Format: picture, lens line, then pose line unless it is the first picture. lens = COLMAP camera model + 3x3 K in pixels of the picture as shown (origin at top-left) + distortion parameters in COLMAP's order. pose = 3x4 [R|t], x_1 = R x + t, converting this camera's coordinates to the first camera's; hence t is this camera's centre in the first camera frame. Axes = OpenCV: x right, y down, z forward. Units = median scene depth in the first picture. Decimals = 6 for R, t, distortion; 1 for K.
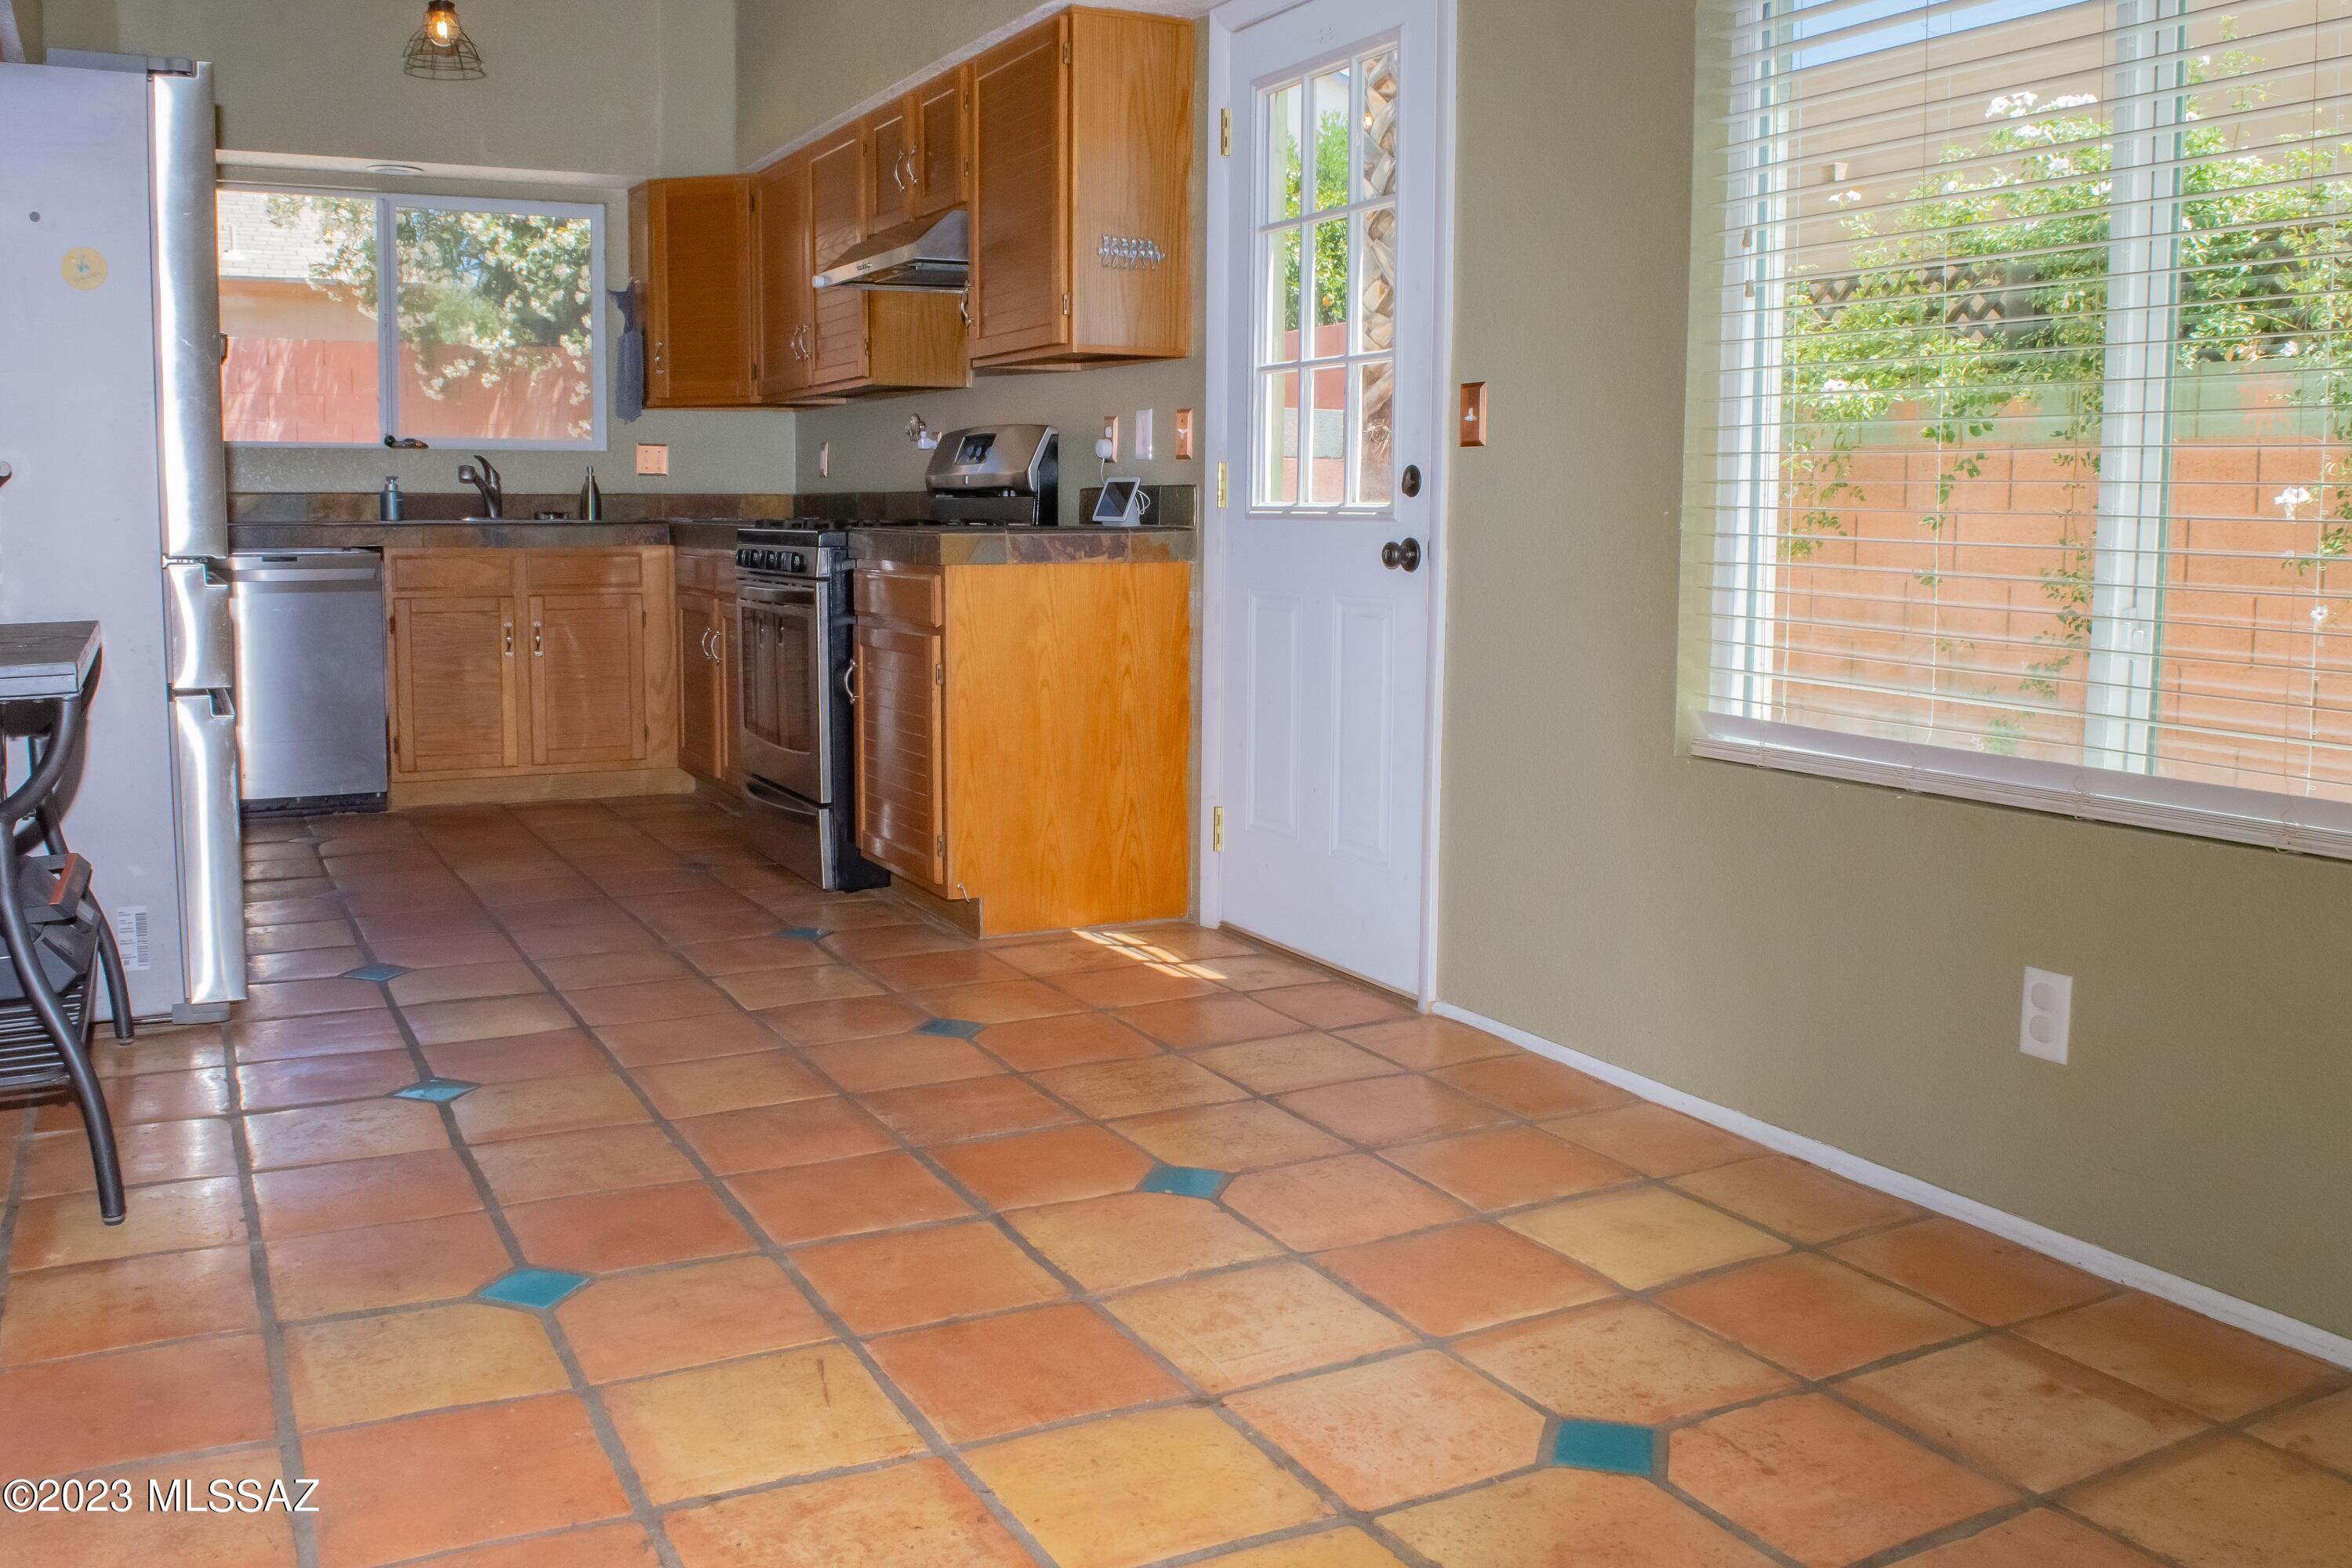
lens RADIAL K [[1961.3, 0, 1156.3], [0, 1961.3, 721.4], [0, 0, 1]] dist [-0.107715, -0.001462]
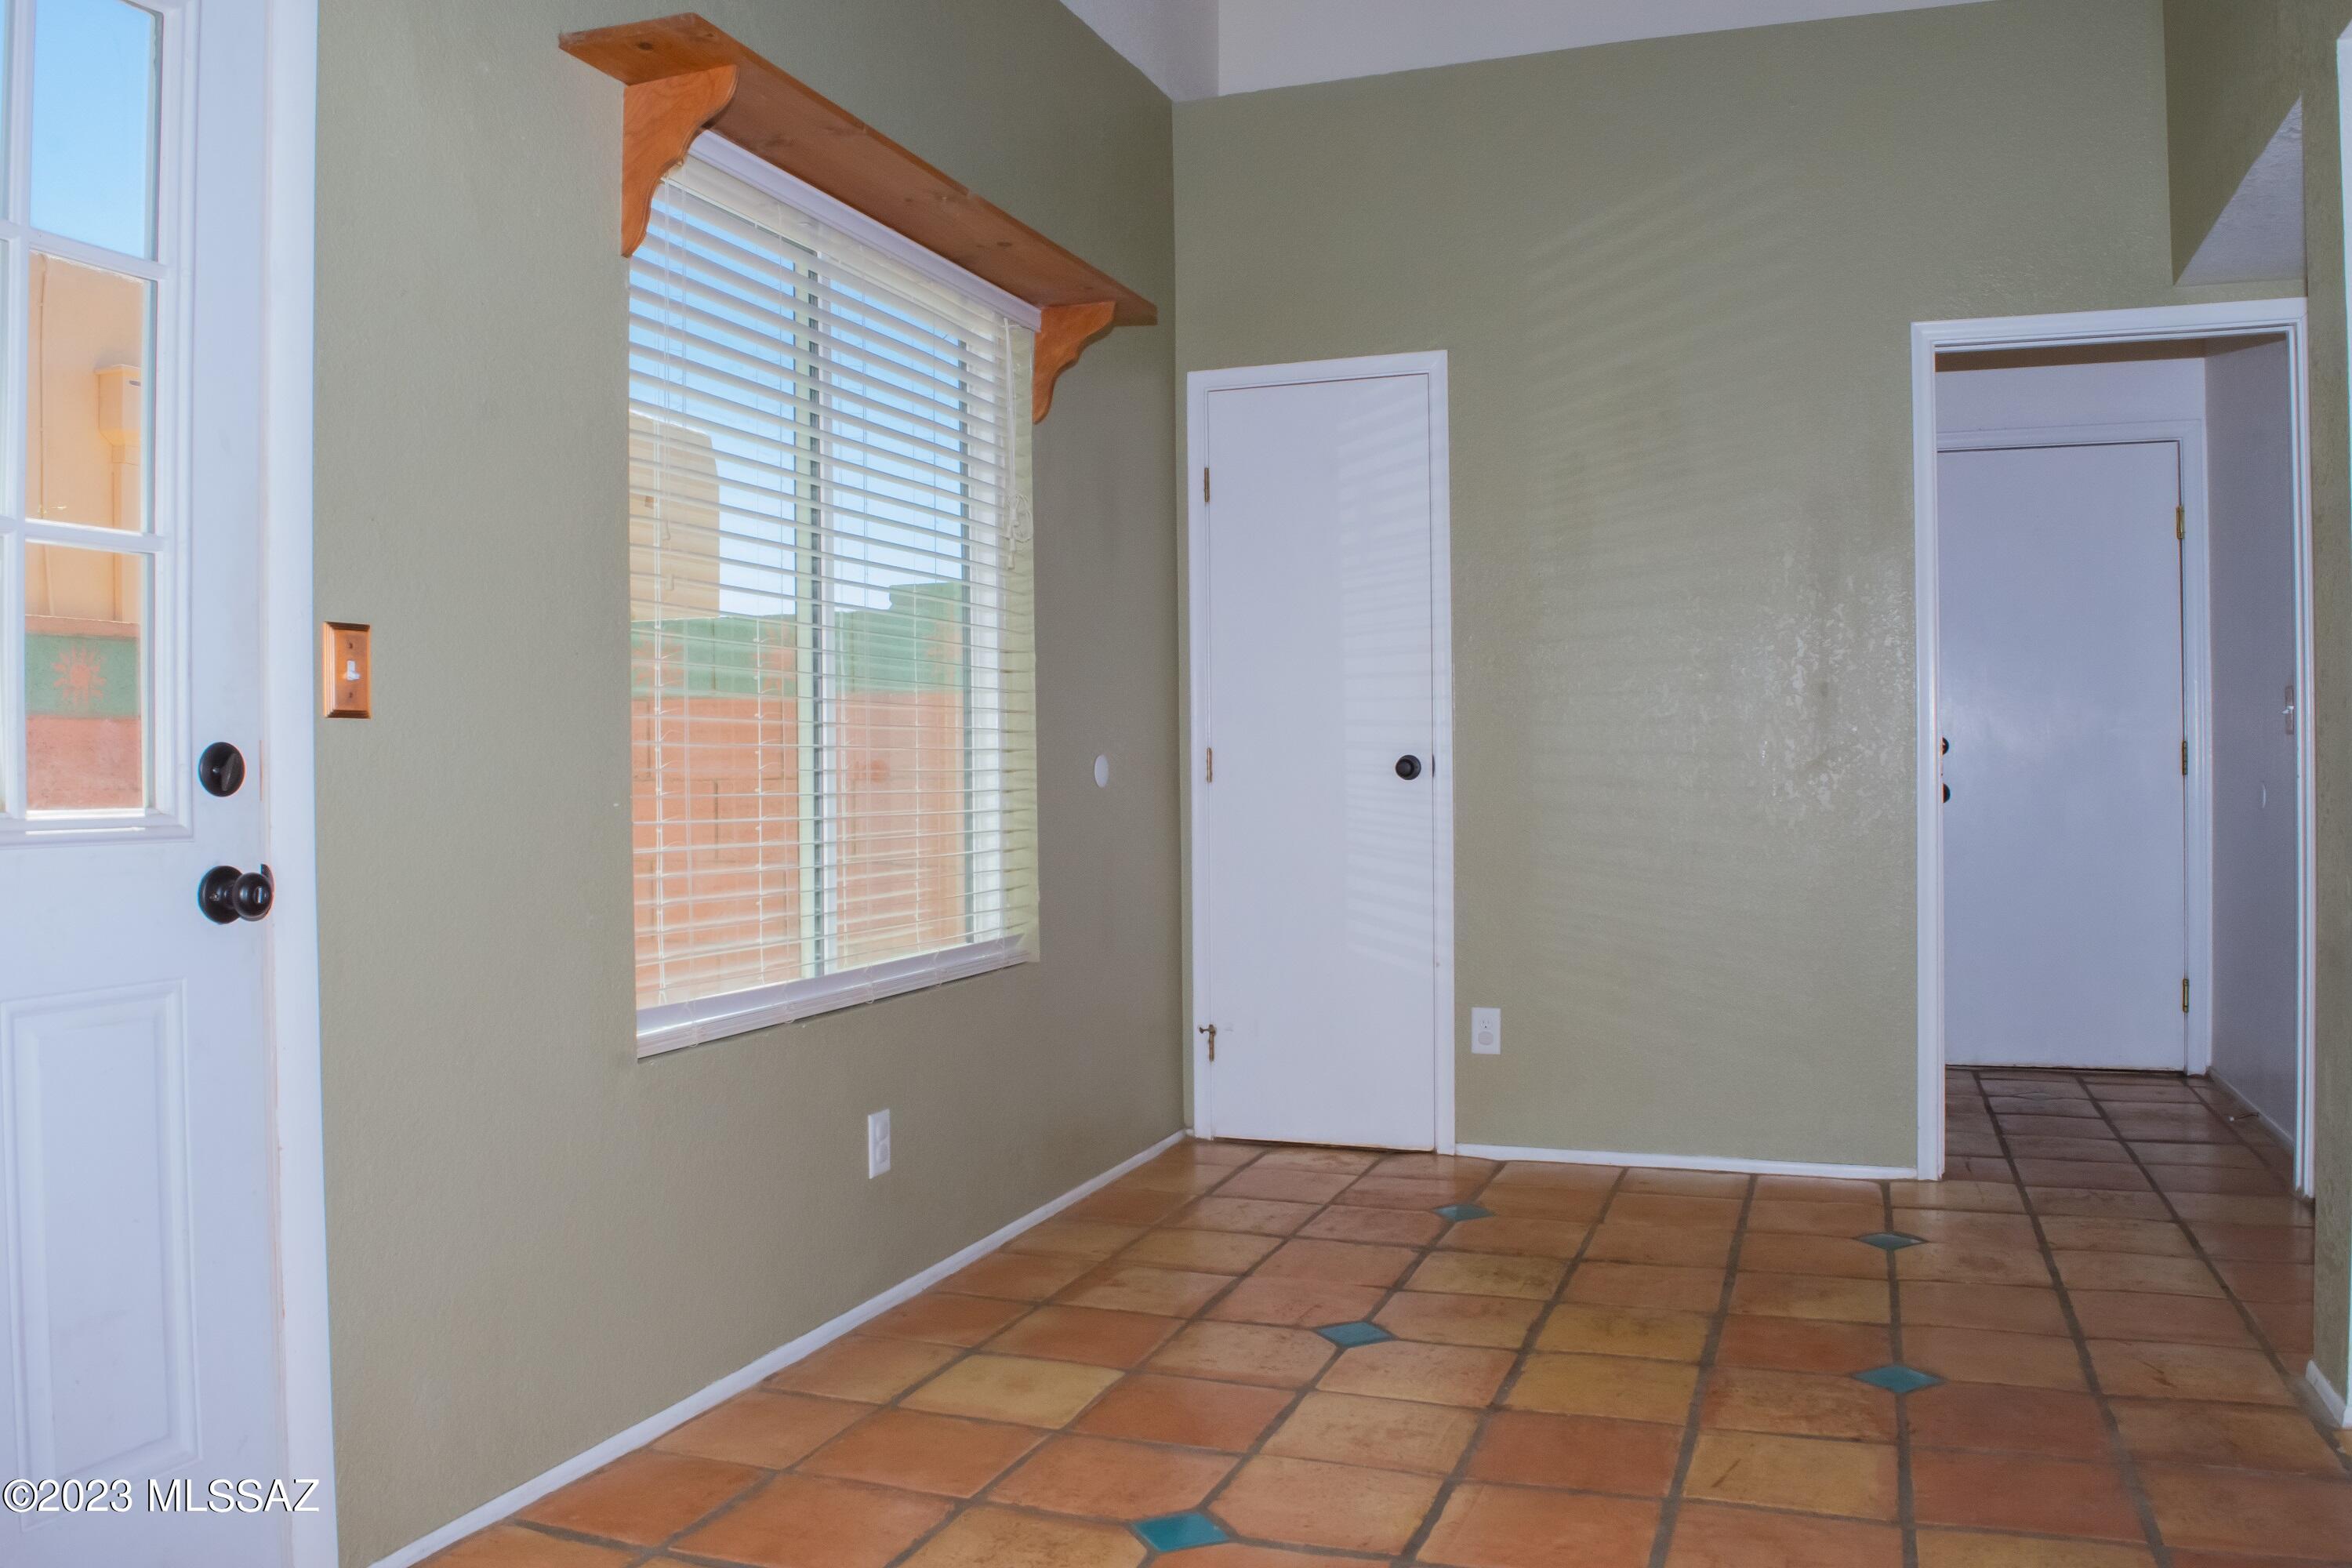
lens RADIAL K [[1846.2, 0, 1181.9], [0, 1846.2, 769.4], [0, 0, 1]] dist [-0.104766, 0.035640]
pose [[-0.677485, -0.000418, 0.735536, -0.694433], [0.084270, 0.993371, 0.078184, -0.211628], [-0.730693, 0.114952, -0.672959, 1.733944]]
